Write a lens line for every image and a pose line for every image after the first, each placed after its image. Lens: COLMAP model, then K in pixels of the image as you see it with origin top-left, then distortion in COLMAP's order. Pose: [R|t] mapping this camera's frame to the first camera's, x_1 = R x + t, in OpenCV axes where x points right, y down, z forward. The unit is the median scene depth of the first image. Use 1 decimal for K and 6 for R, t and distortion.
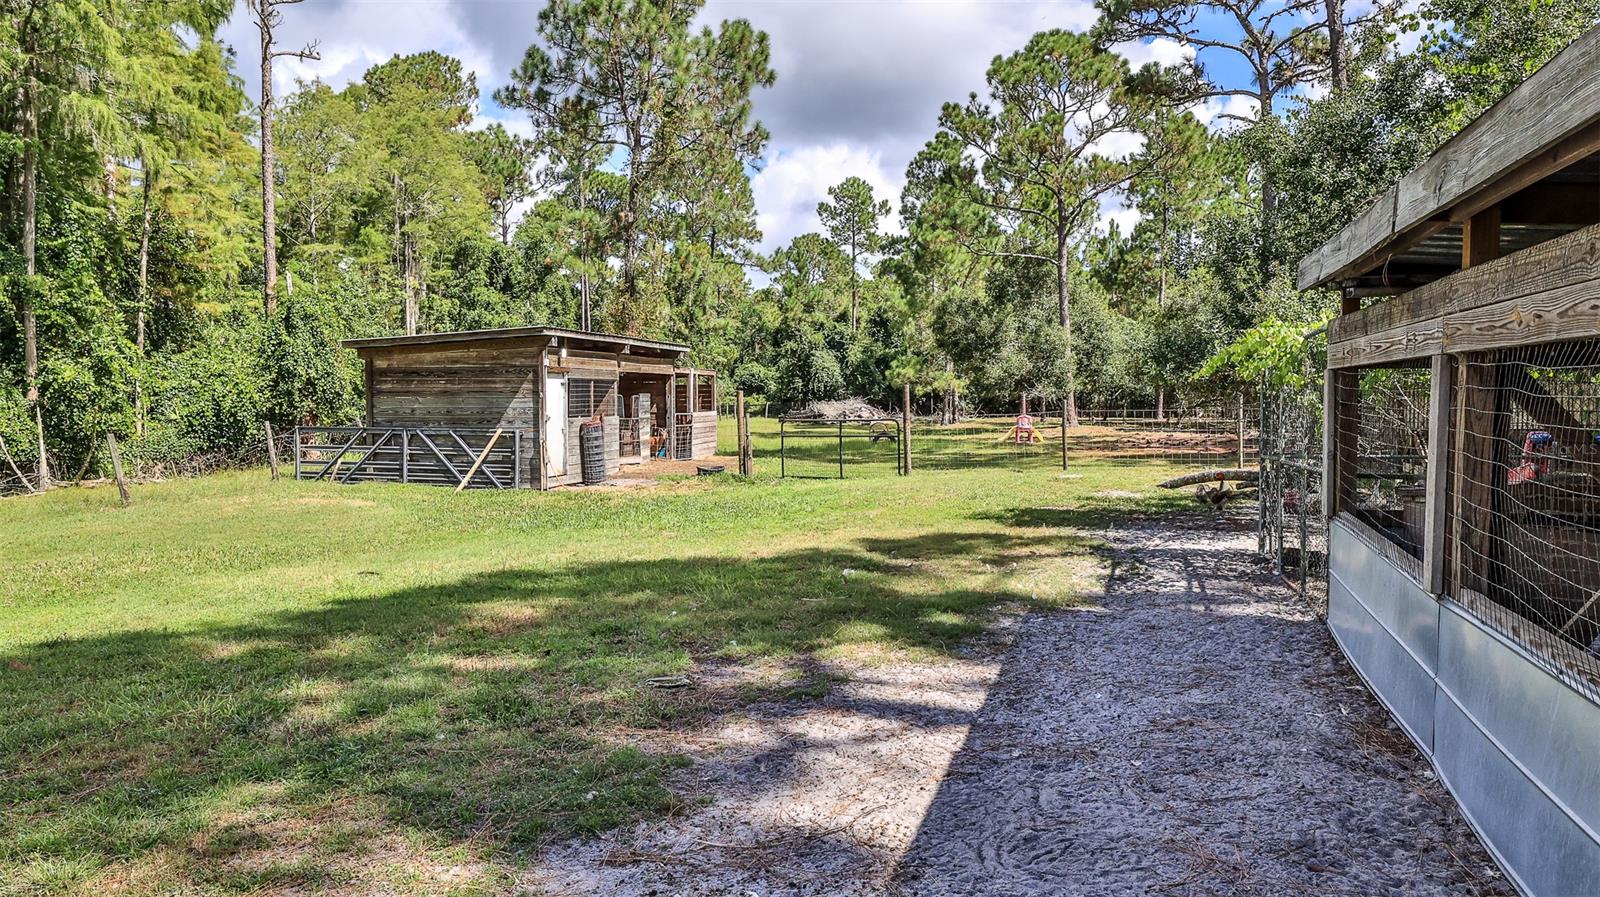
lens RADIAL K [[1115.4, 0, 794.6], [0, 1115.4, 445.8], [0, 0, 1]] dist [-0.012705, -0.005135]
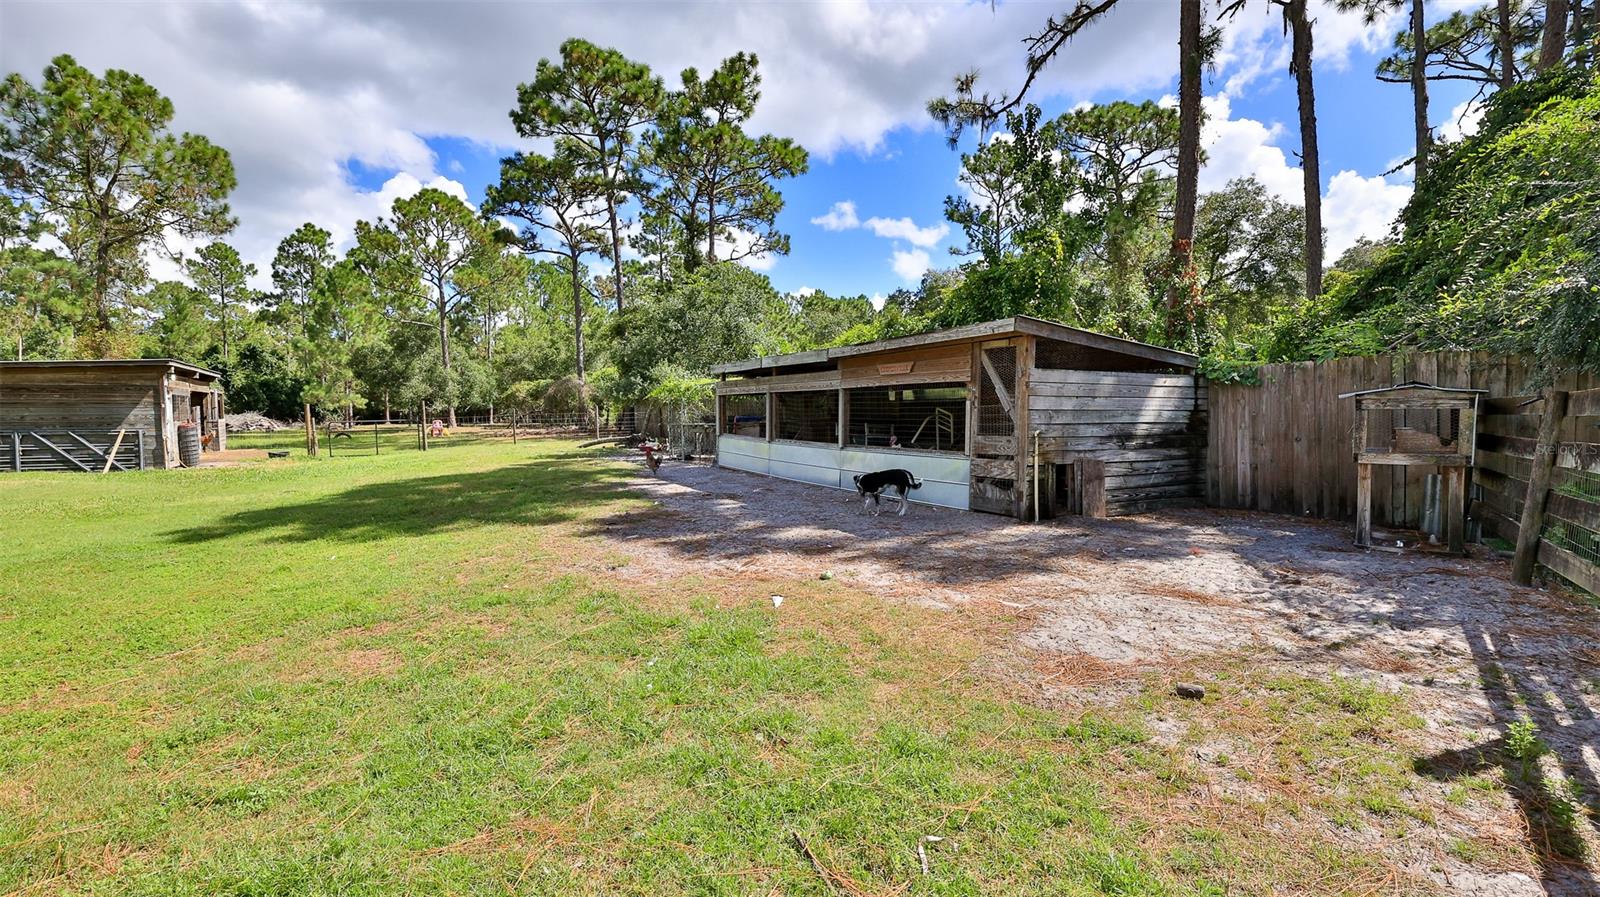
lens RADIAL K [[711.5, 0, 793.9], [0, 711.5, 439.9], [0, 0, 1]] dist [-0.000243, 0.000254]
pose [[0.707486, -0.030503, 0.706069, -0.162378], [0.034195, 0.999375, 0.008910, 0.010536], [-0.705900, 0.017840, 0.708087, -0.135209]]
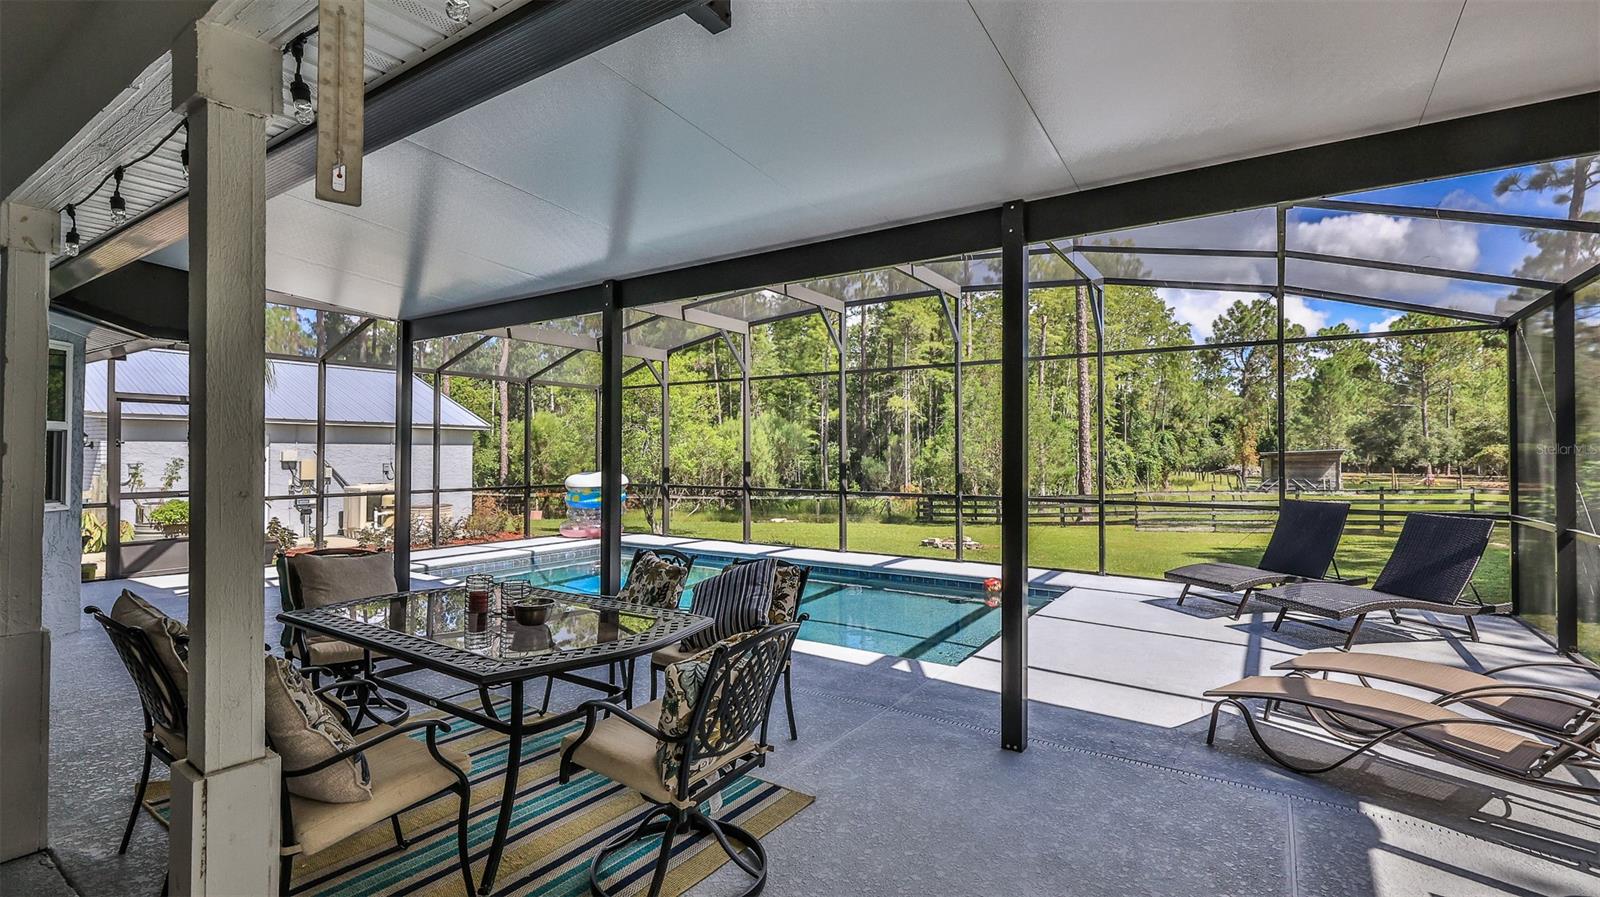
lens RADIAL K [[711.5, 0, 805.1], [0, 711.5, 445.9], [0, 0, 1]] dist [-0.000243, 0.000254]
pose [[0.961199, -0.000659, -0.275857, -0.656083], [-0.014736, 0.998447, -0.053729, 0.015138], [0.275464, 0.055709, 0.959696, -0.861236]]
